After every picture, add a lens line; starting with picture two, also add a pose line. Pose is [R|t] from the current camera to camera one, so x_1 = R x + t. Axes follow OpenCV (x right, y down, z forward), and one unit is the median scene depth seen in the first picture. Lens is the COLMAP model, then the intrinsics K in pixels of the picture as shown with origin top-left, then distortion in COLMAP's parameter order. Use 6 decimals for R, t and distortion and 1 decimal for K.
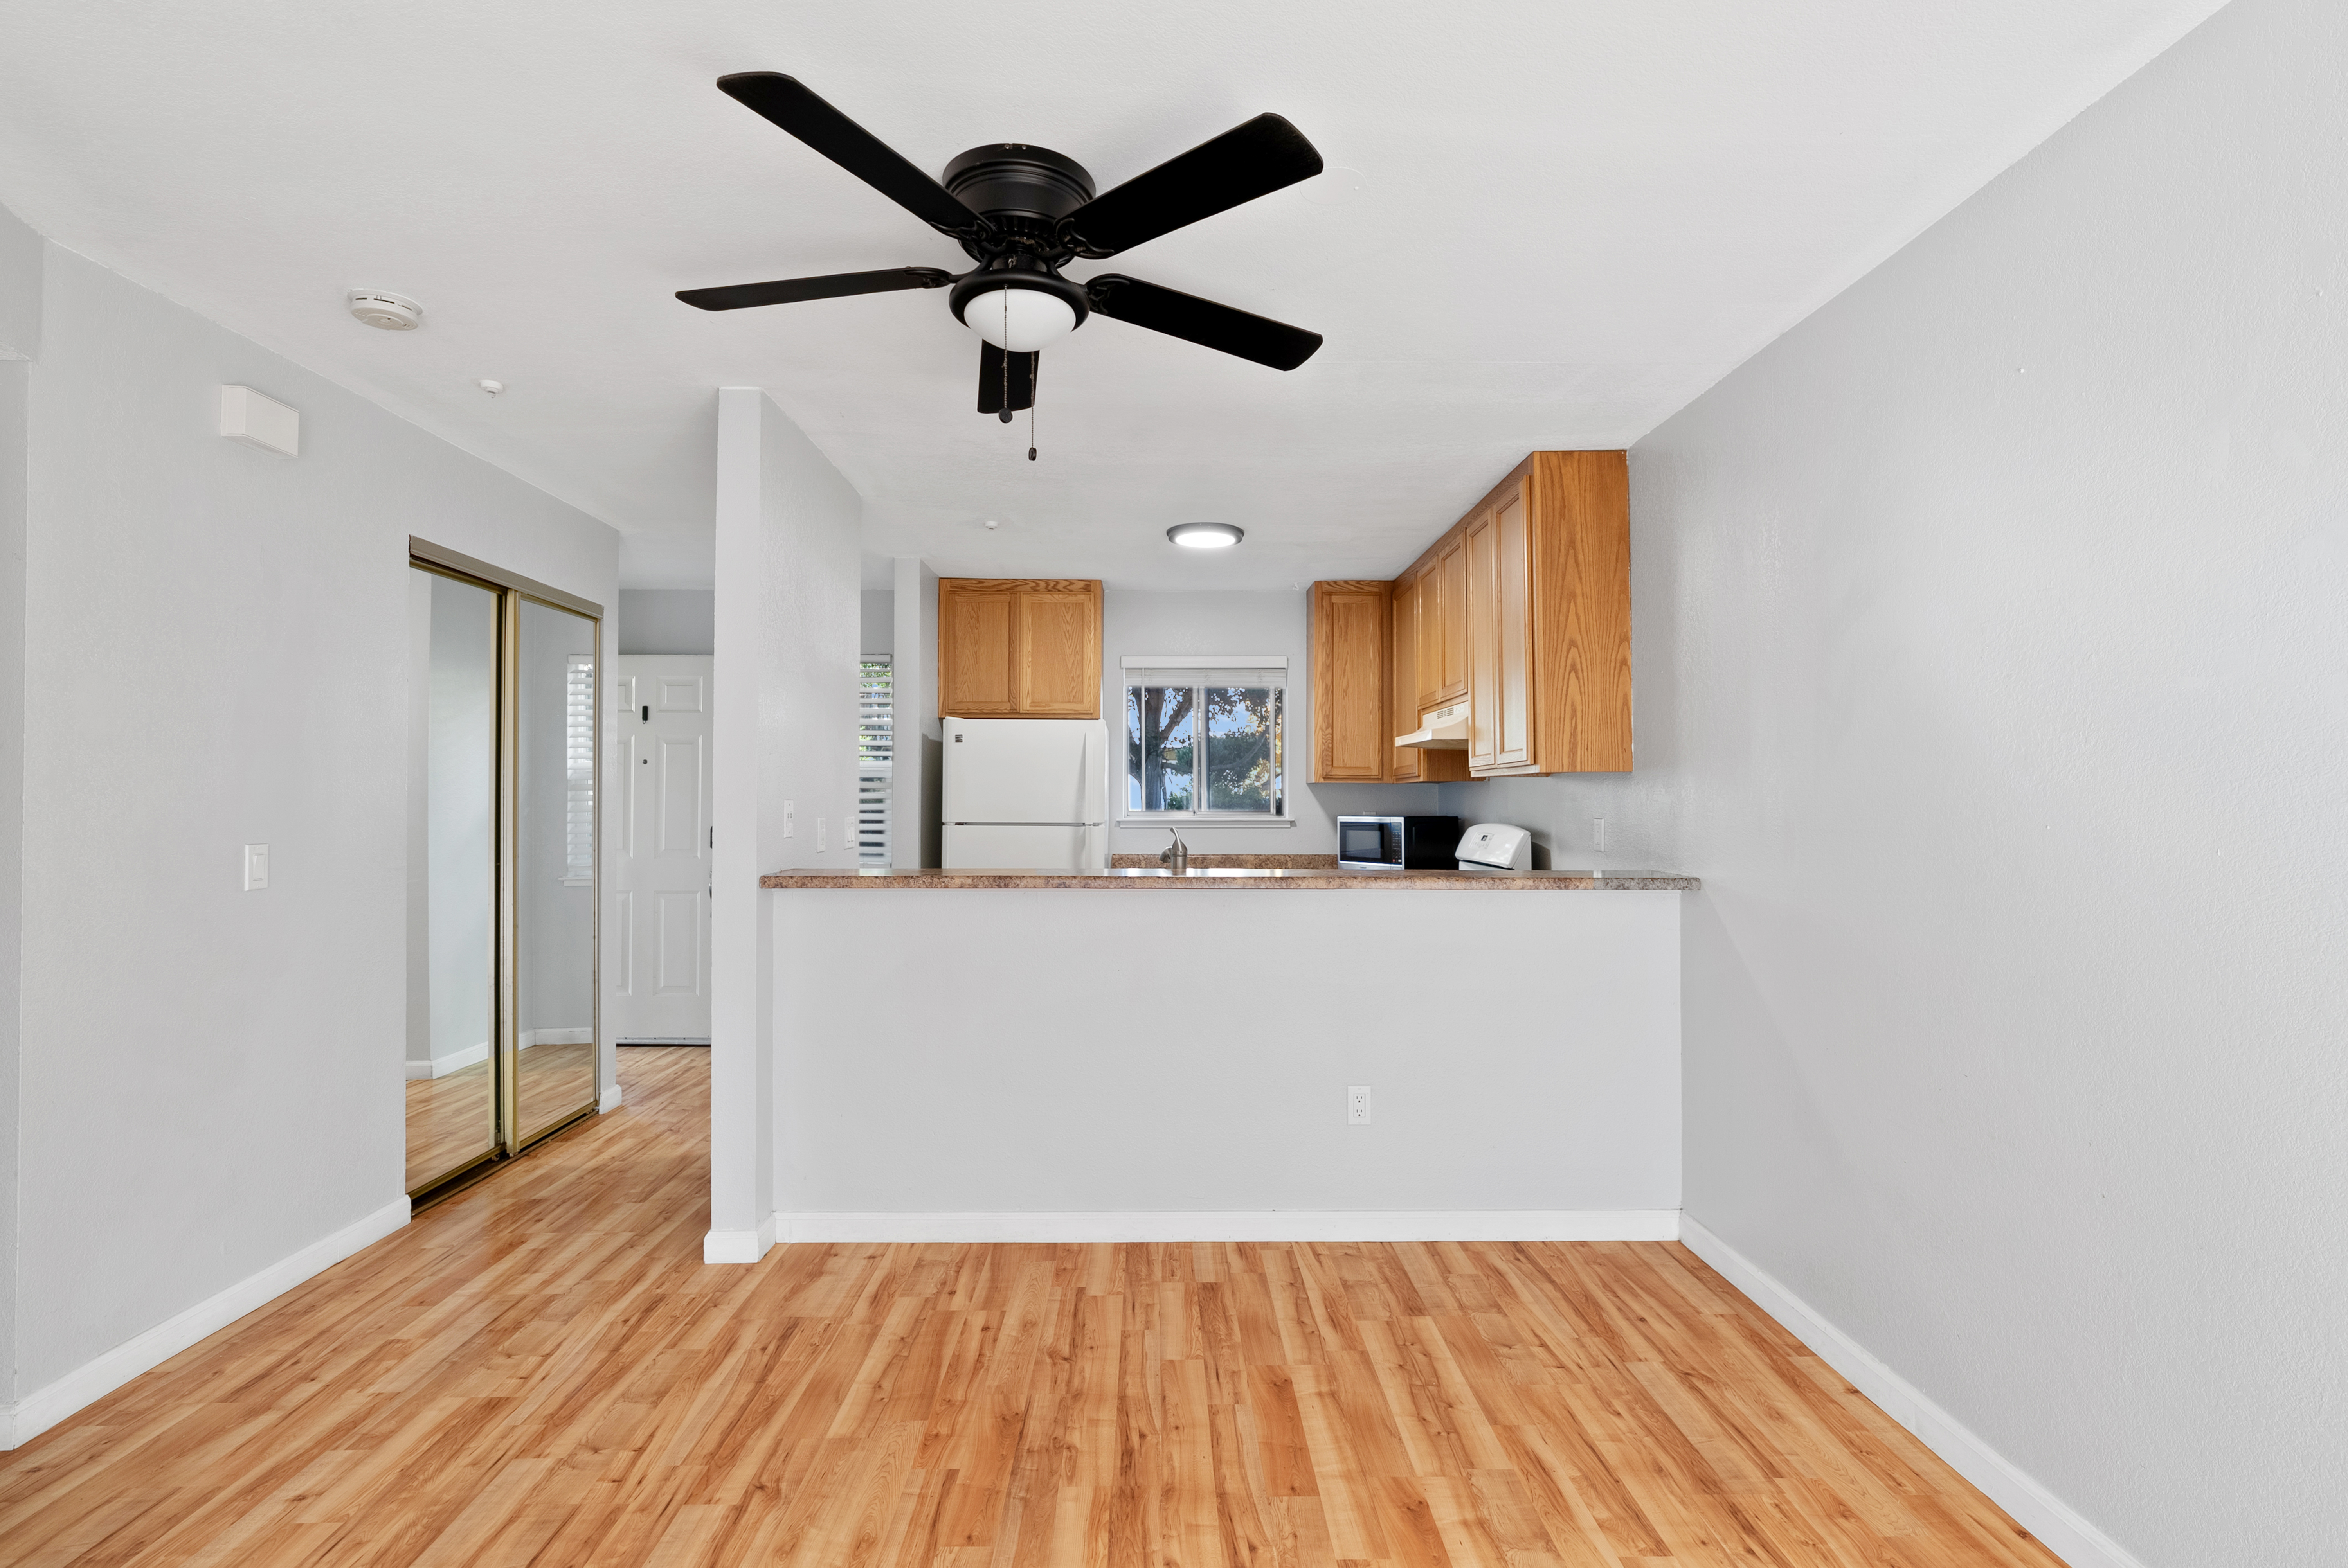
lens RADIAL K [[1108.6, 0, 1172.9], [0, 1108.6, 784.4], [0, 0, 1]] dist [-0.012453, 0.004632]
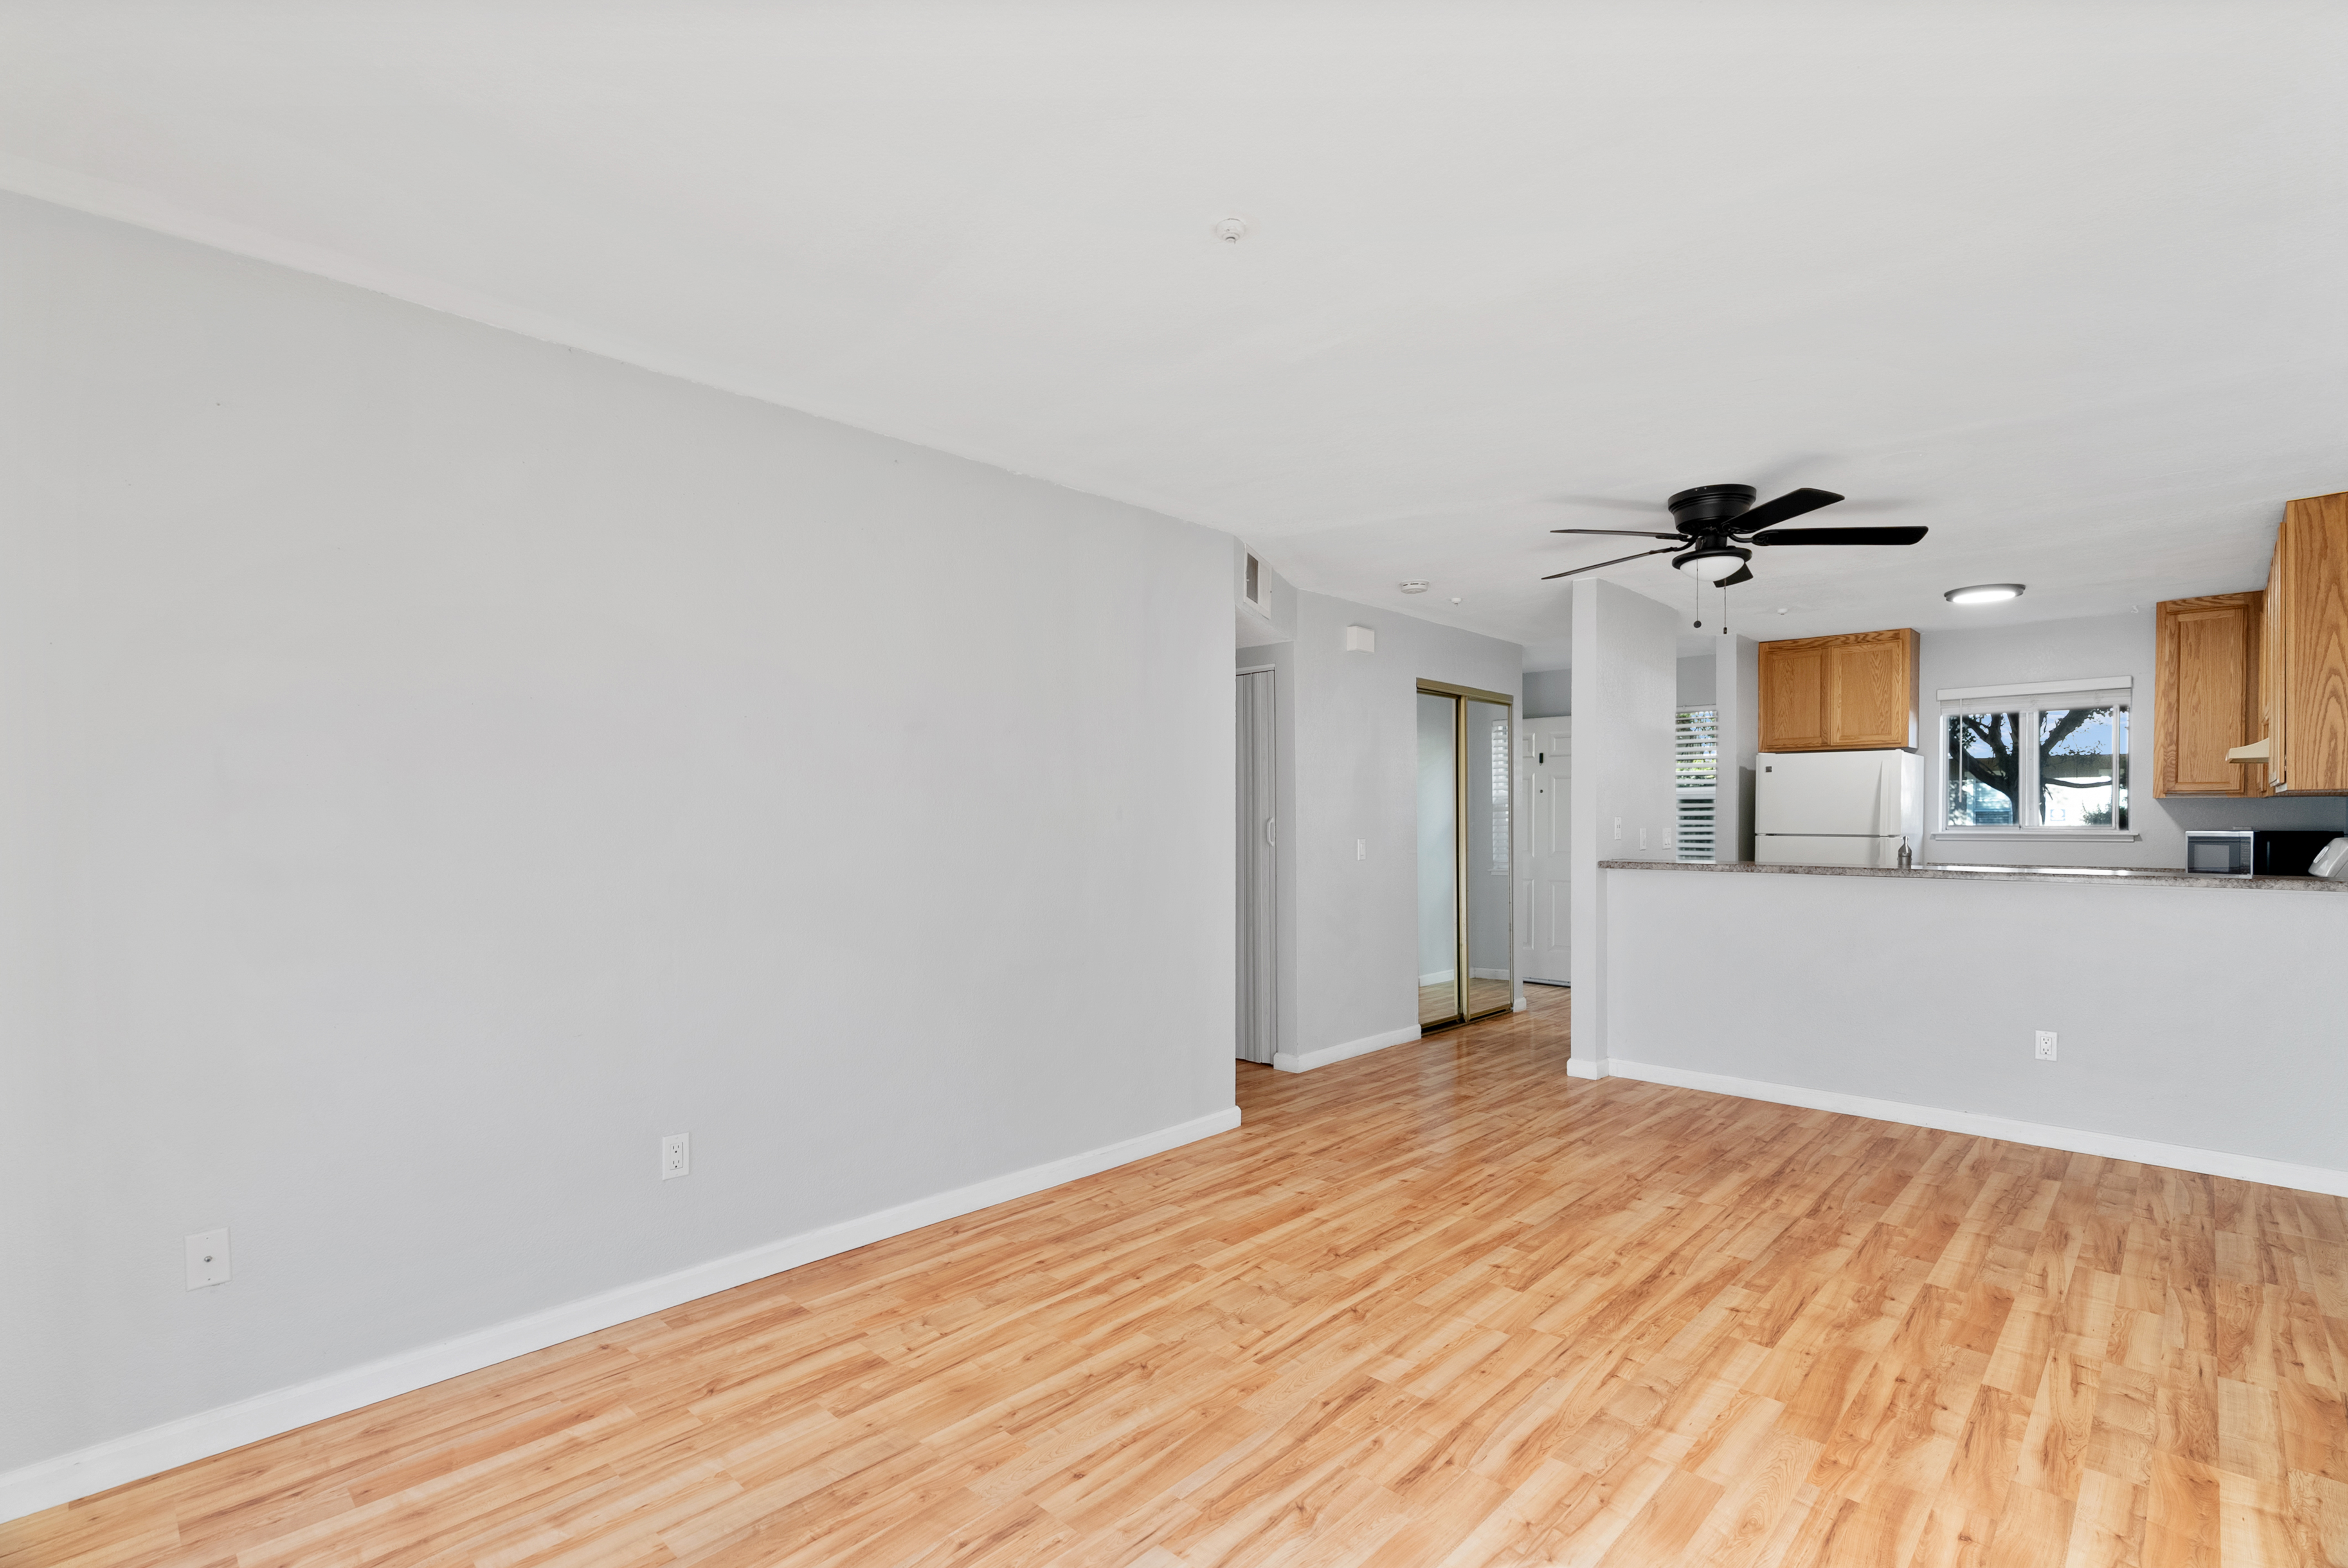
lens RADIAL K [[1073.4, 0, 1167.7], [0, 1073.4, 837.8], [0, 0, 1]] dist [-0.008888, 0.003314]
pose [[0.703663, 0.008481, -0.710483, 0.319676], [0.015234, 0.999519, 0.027020, -0.009349], [0.710370, -0.029837, 0.703195, -0.610874]]
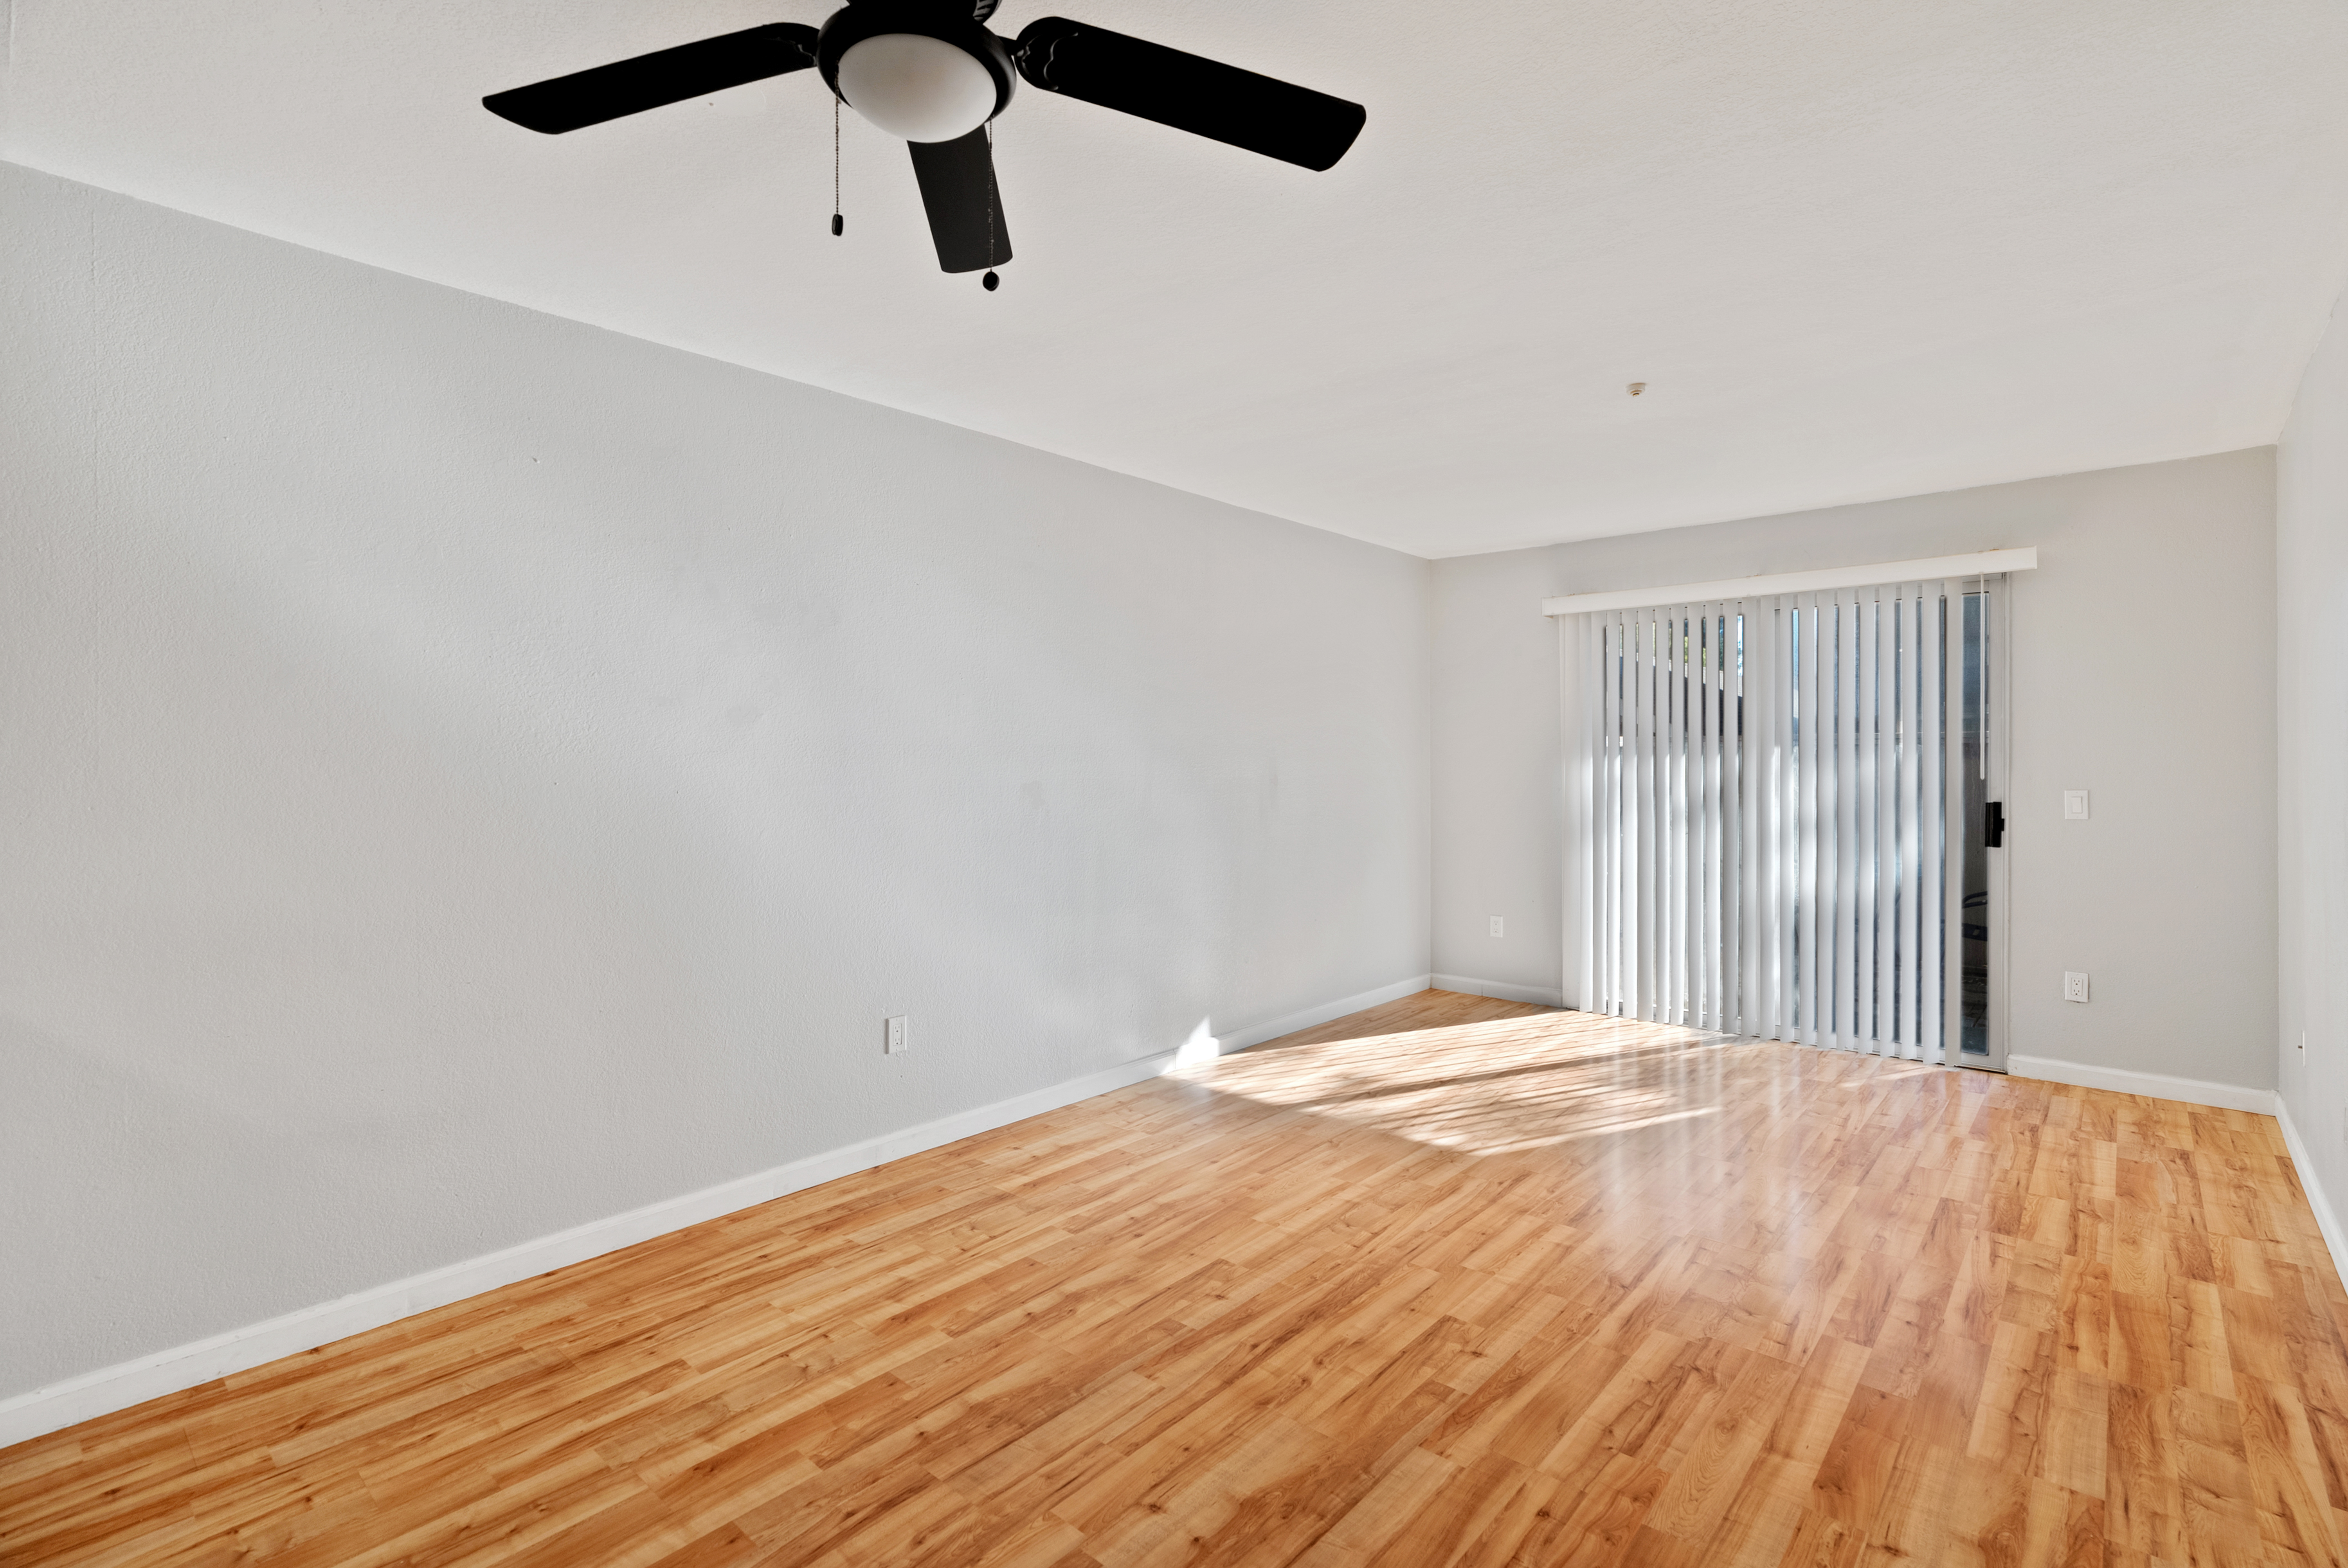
lens RADIAL K [[1073.4, 0, 1181.7], [0, 1073.4, 791.3], [0, 0, 1]] dist [-0.008888, 0.003314]
pose [[-0.737865, -0.014610, 0.674790, -0.438380], [-0.007827, 0.999884, 0.013090, 0.013694], [-0.674903, 0.004378, -0.737894, 0.835816]]
